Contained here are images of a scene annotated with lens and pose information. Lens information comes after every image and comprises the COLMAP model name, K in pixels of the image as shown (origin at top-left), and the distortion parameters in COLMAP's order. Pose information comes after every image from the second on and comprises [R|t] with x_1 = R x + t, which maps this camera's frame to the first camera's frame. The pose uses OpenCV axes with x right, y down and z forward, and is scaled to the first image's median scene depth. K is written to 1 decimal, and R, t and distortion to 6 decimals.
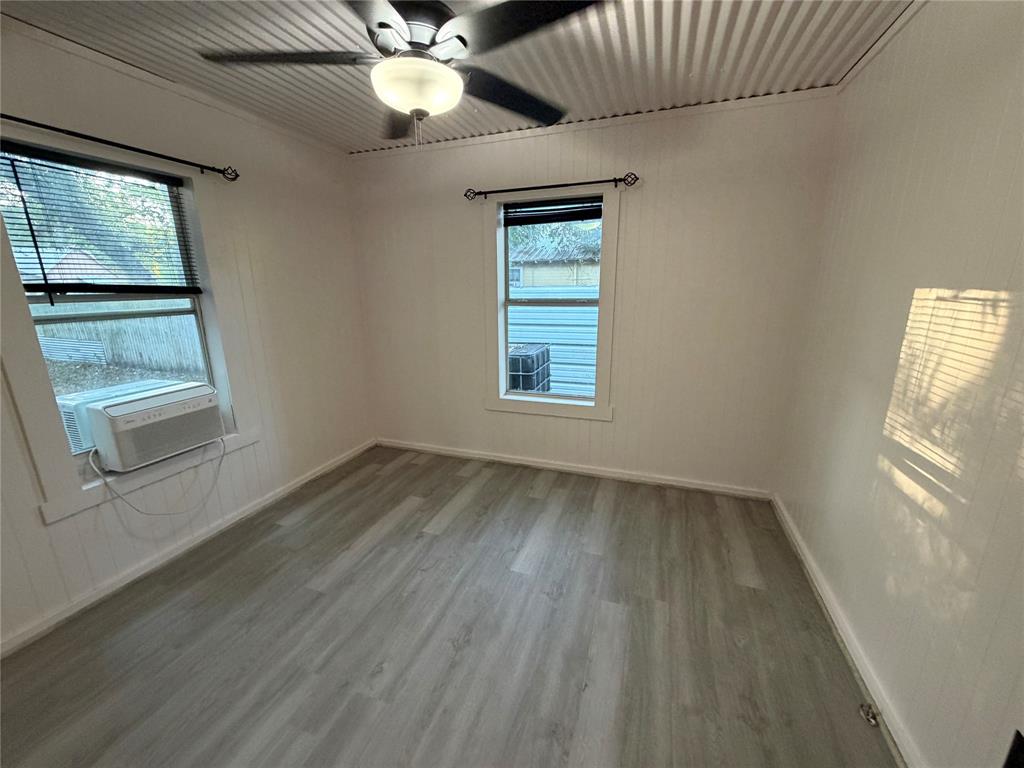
lens RADIAL K [[408.1, 0, 510.6], [0, 408.1, 385.5], [0, 0, 1]] dist [0.001053, -0.000331]
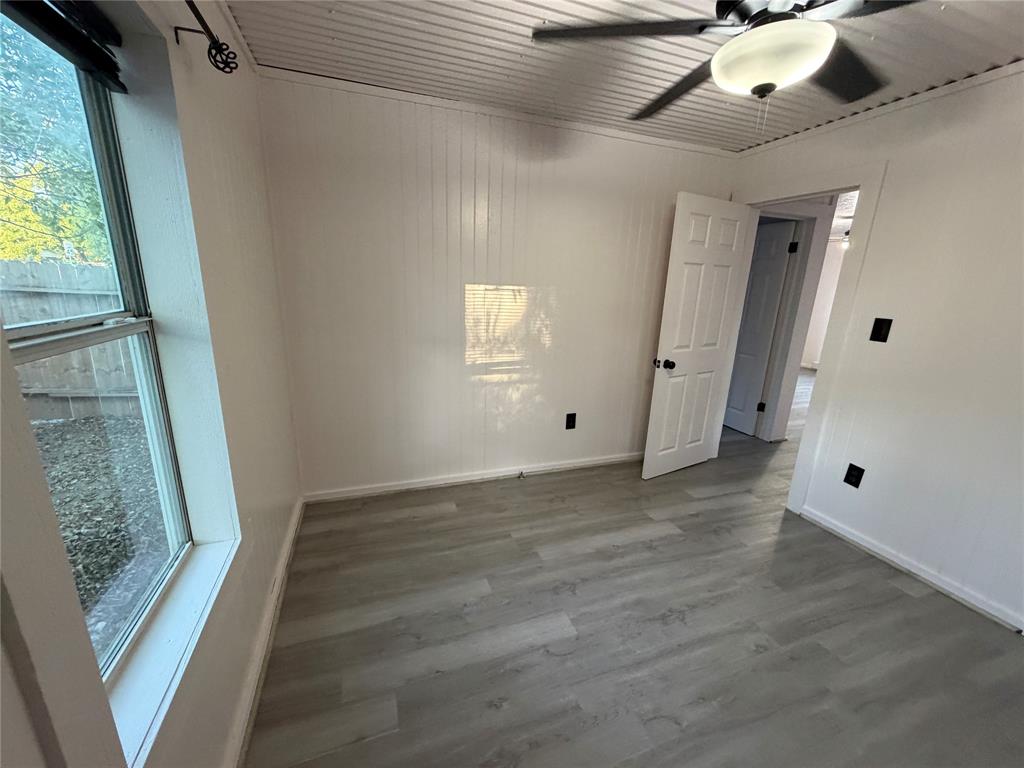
lens RADIAL K [[408.1, 0, 508.6], [0, 408.1, 386.8], [0, 0, 1]] dist [0.001053, -0.000331]
pose [[-0.632276, -0.203676, 0.747491, -0.409460], [0.160806, 0.909312, 0.383789, -0.322660], [-0.757871, 0.362862, -0.542184, 1.322117]]
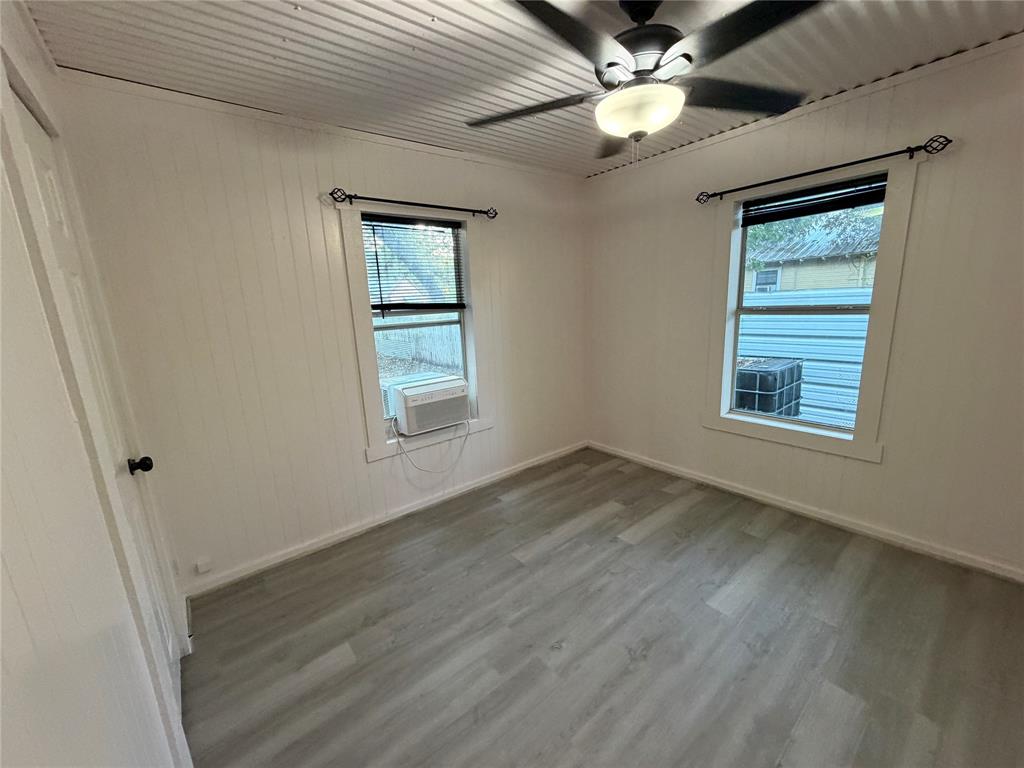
lens RADIAL K [[408.1, 0, 508.2], [0, 408.1, 385.4], [0, 0, 1]] dist [0.001053, -0.000331]
pose [[0.850641, 0.078856, -0.519799, 0.057723], [-0.090051, 0.995930, 0.003721, 0.002437], [0.517977, 0.043643, 0.854281, -0.030235]]
